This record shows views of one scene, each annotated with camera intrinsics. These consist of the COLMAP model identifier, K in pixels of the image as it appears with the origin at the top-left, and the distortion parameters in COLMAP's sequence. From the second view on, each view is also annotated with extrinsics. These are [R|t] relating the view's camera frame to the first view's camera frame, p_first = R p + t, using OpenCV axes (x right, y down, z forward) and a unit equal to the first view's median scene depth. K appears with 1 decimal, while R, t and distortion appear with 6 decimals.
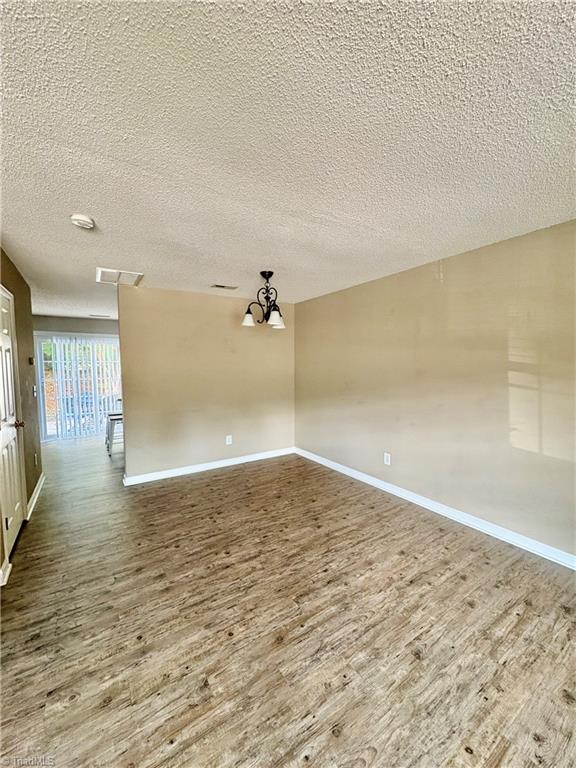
lens RADIAL K [[305.9, 0, 289.4], [0, 305.9, 380.1], [0, 0, 1]] dist [0.000173, -0.000449]
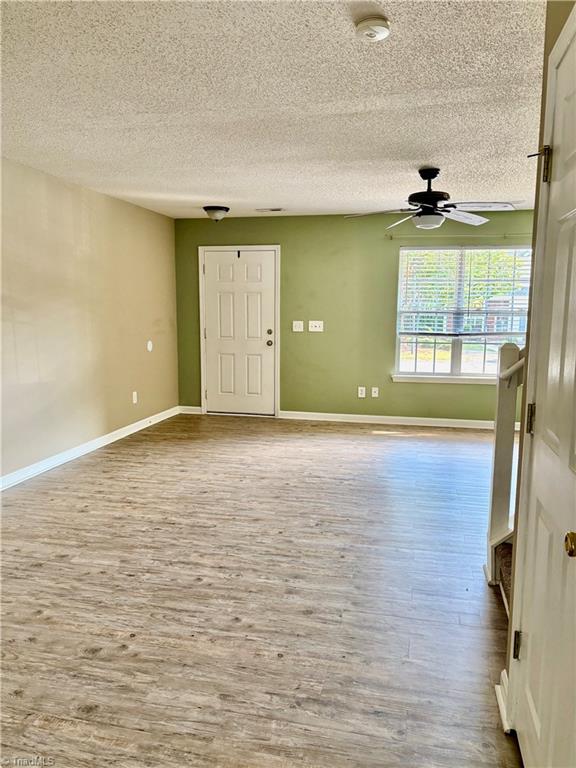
lens RADIAL K [[581.5, 0, 289.2], [0, 581.5, 382.8], [0, 0, 1]] dist [0.008457, -0.023527]
pose [[-0.692141, -0.093708, 0.715653, -1.276274], [0.034649, 0.986079, 0.162628, -0.048254], [-0.720930, 0.137358, -0.679259, 1.771296]]
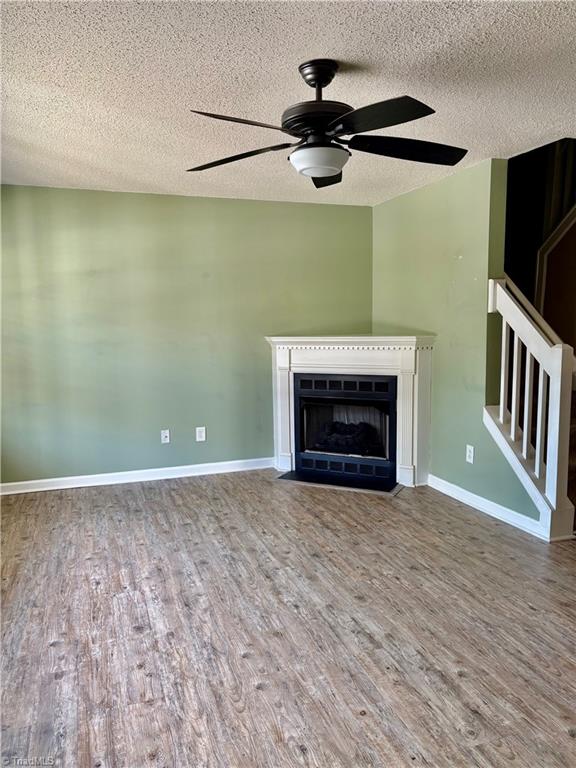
lens RADIAL K [[581.5, 0, 285.1], [0, 581.5, 386.6], [0, 0, 1]] dist [0.008457, -0.023527]
pose [[-0.254927, 0.122335, -0.959191, 1.051048], [-0.031686, 0.990375, 0.134734, 0.015279], [0.966441, 0.064740, -0.248597, 0.191057]]
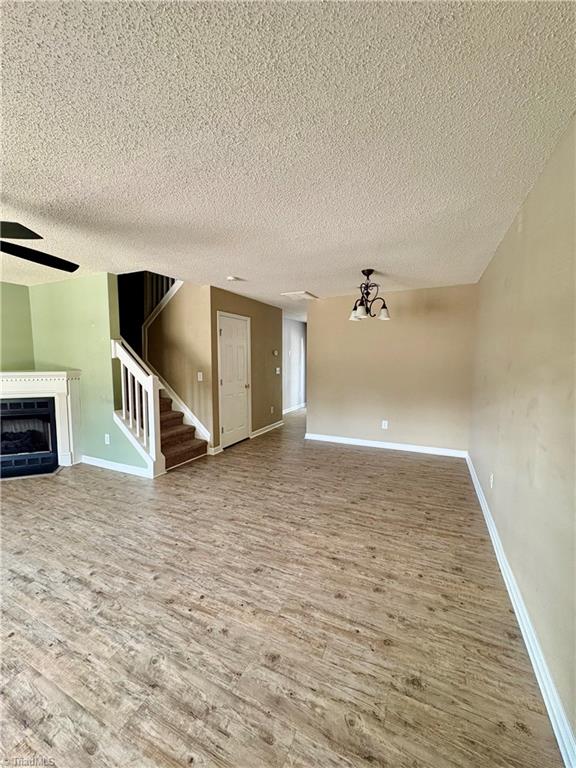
lens RADIAL K [[305.9, 0, 290.1], [0, 305.9, 382.7], [0, 0, 1]] dist [0.000173, -0.000449]
pose [[0.526433, 0.076455, -0.846772, 1.086830], [-0.049040, 0.997021, 0.059533, -0.003275], [0.848801, 0.010186, 0.528614, 0.282550]]
